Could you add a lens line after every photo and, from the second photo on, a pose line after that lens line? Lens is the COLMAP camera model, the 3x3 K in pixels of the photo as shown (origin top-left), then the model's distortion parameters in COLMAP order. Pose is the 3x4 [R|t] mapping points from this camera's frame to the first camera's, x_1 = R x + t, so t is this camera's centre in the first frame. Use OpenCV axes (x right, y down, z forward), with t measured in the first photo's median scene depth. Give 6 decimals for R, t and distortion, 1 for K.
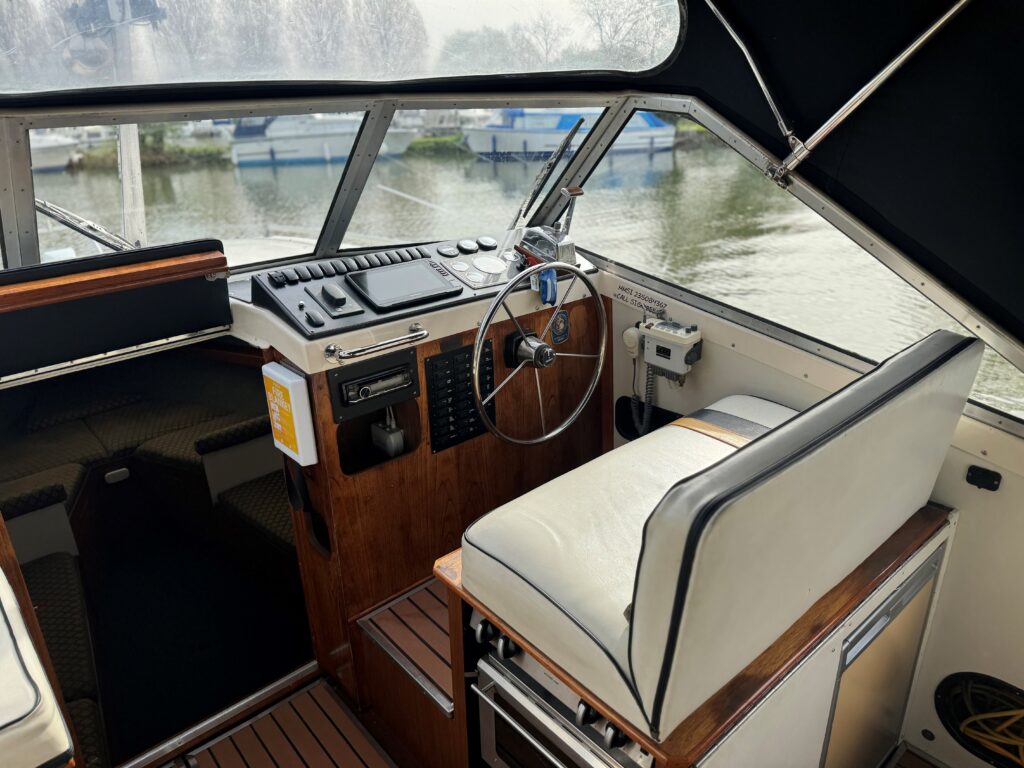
lens RADIAL K [[715.0, 0, 511.3], [0, 715.0, 385.0], [0, 0, 1]] dist [0.047092, -0.047440]
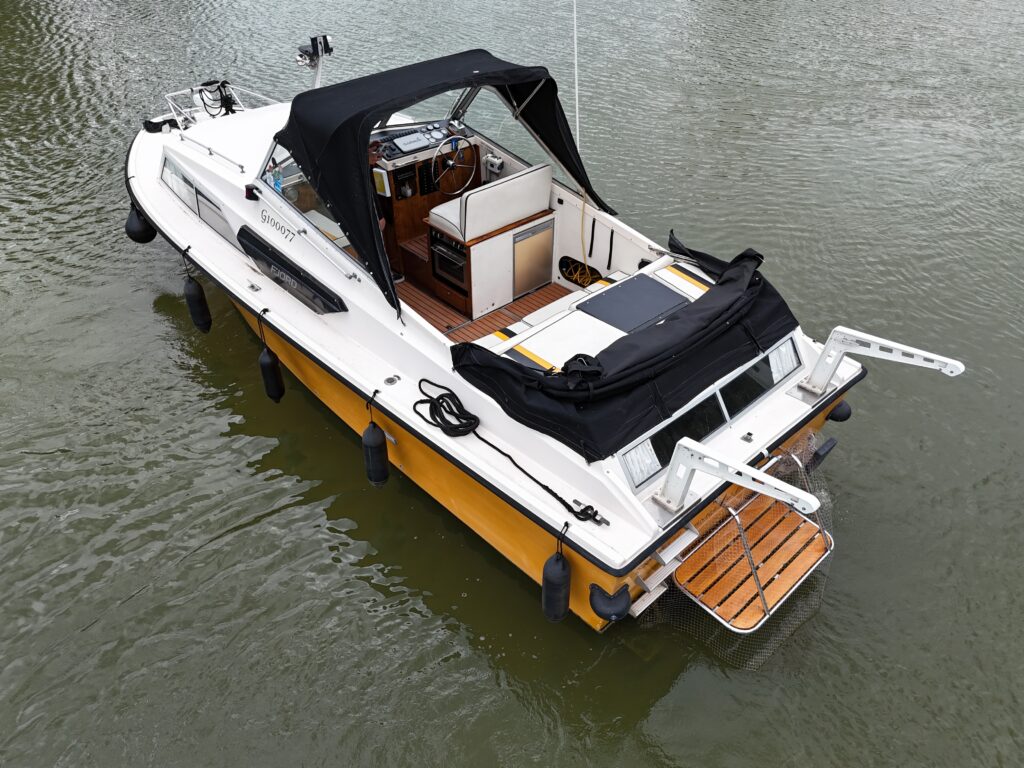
lens RADIAL K [[704.1, 0, 513.3], [0, 704.1, 390.7], [0, 0, 1]] dist [0.042804, -0.000126]
pose [[0.999101, 0.004015, 0.042192, 0.195047], [-0.015719, 0.959612, 0.280887, 0.033506], [-0.039360, -0.281298, 0.958813, -2.535426]]
